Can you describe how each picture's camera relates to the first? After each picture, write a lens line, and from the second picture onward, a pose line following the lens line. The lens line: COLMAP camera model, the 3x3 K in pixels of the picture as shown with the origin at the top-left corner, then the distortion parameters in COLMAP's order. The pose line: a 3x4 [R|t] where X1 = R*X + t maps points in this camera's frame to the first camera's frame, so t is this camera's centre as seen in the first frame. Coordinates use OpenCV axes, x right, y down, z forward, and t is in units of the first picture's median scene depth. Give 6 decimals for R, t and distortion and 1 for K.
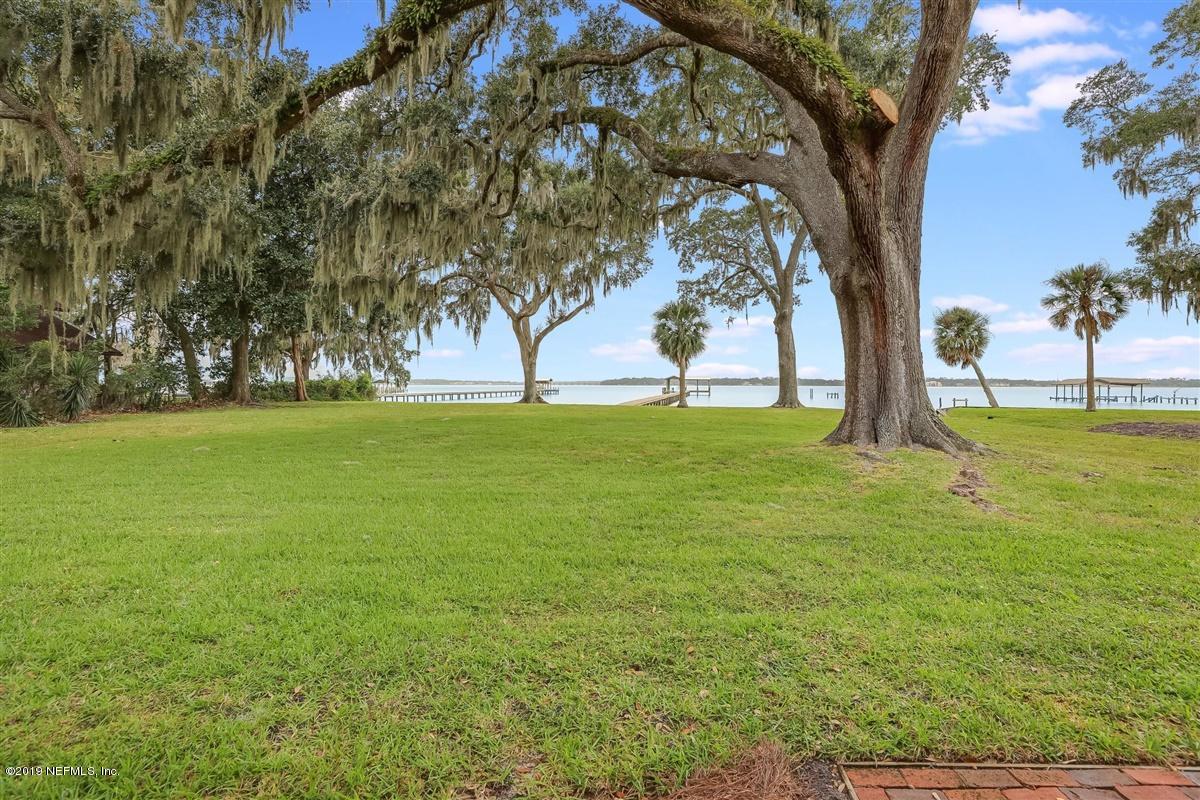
lens RADIAL K [[557.1, 0, 598.4], [0, 557.1, 391.2], [0, 0, 1]] dist [-0.019911, 0.002604]
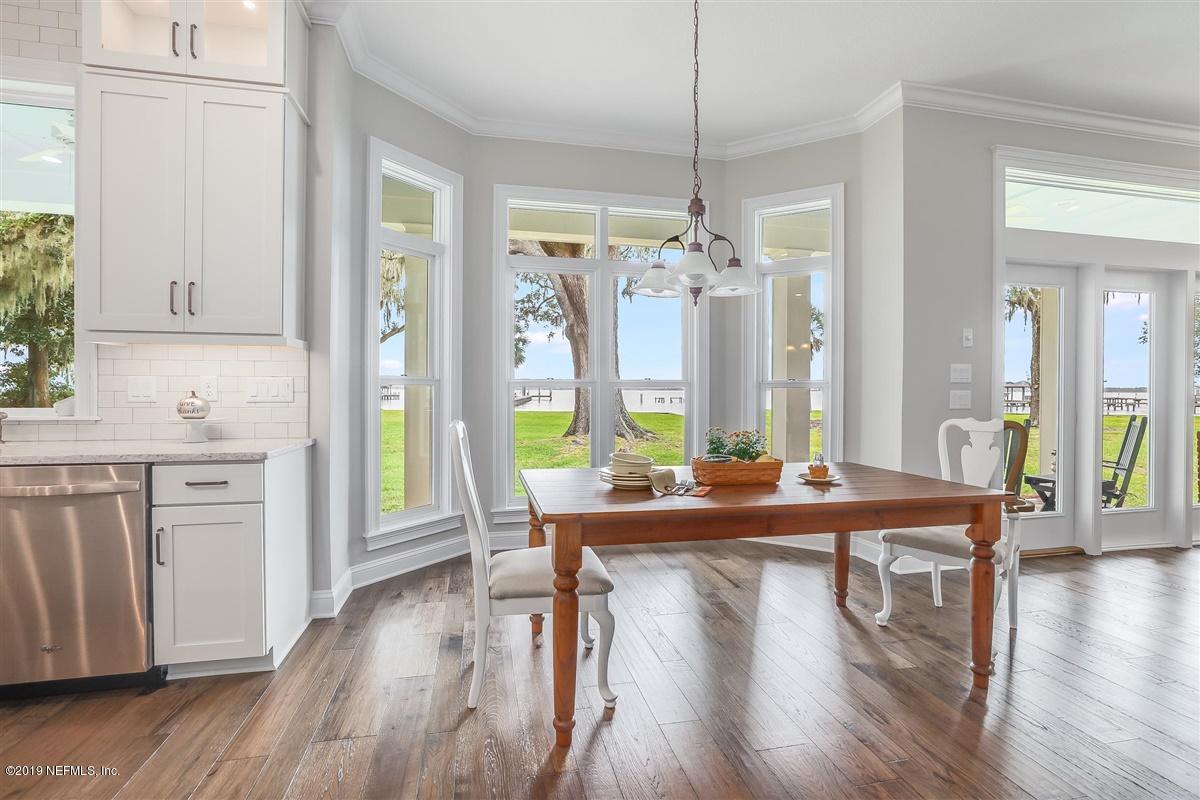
lens RADIAL K [[553.8, 0, 593.9], [0, 553.8, 396.4], [0, 0, 1]] dist [-0.020580, 0.000330]
pose [[0.965623, -0.003993, 0.259917, 0.027101], [0.003421, 0.999991, 0.002652, -0.004250], [-0.259925, -0.001672, 0.965627, -0.124891]]
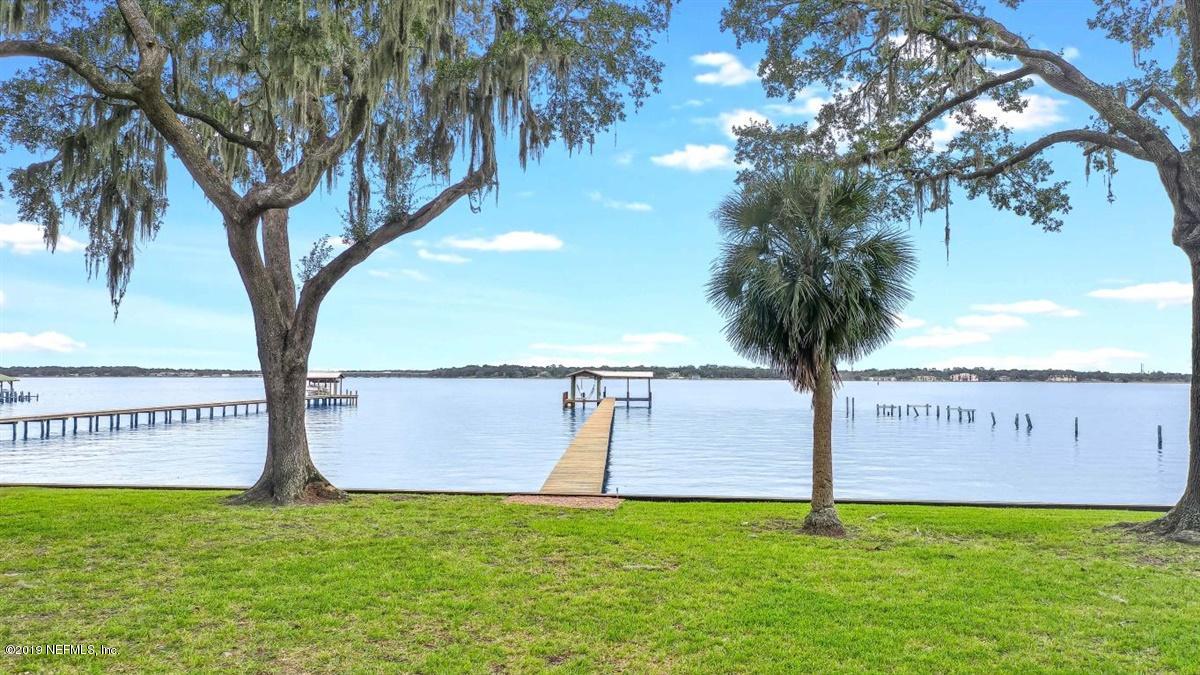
lens RADIAL K [[959.5, 0, 600.8], [0, 959.5, 334.4], [0, 0, 1]] dist [-0.015250, -0.008110]
pose [[0.983400, 0.010773, 0.181130, -0.048464], [-0.000450, 0.998378, -0.056935, -0.037132], [-0.181450, 0.055908, 0.981810, 0.449692]]
